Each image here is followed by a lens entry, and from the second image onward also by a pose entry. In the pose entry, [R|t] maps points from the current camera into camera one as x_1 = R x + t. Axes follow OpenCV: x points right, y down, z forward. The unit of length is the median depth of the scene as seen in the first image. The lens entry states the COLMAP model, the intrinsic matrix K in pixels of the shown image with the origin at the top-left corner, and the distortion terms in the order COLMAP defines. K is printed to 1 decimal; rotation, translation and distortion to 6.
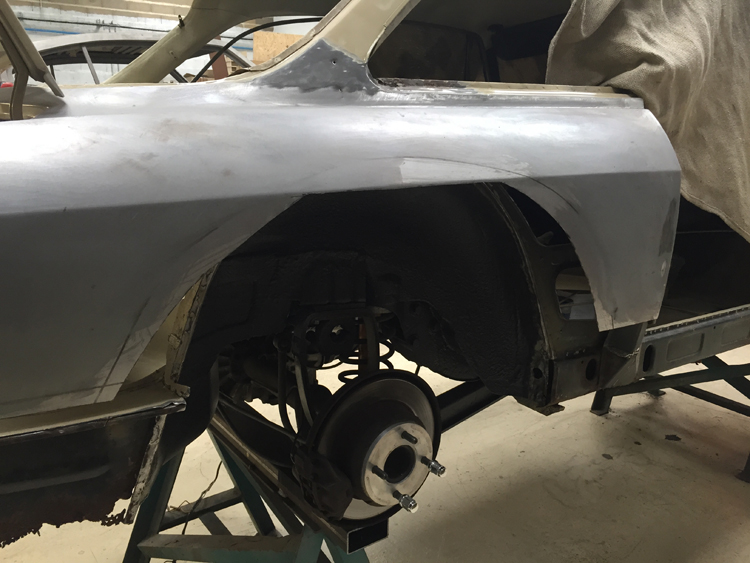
lens RADIAL K [[648.1, 0, 375.0], [0, 648.1, 281.5], [0, 0, 1]] dist [0.102897, -0.142119]
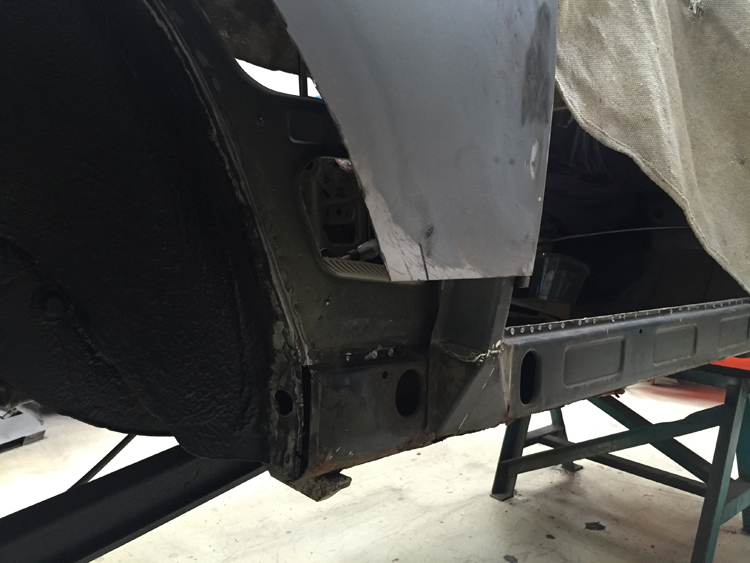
lens RADIAL K [[648.1, 0, 375.0], [0, 648.1, 281.5], [0, 0, 1]] dist [0.102897, -0.142119]
pose [[0.993125, -0.013823, 0.116243, 0.214604], [0.029758, 0.990195, -0.136484, 0.100054], [-0.113217, 0.139005, 0.983799, 0.450170]]
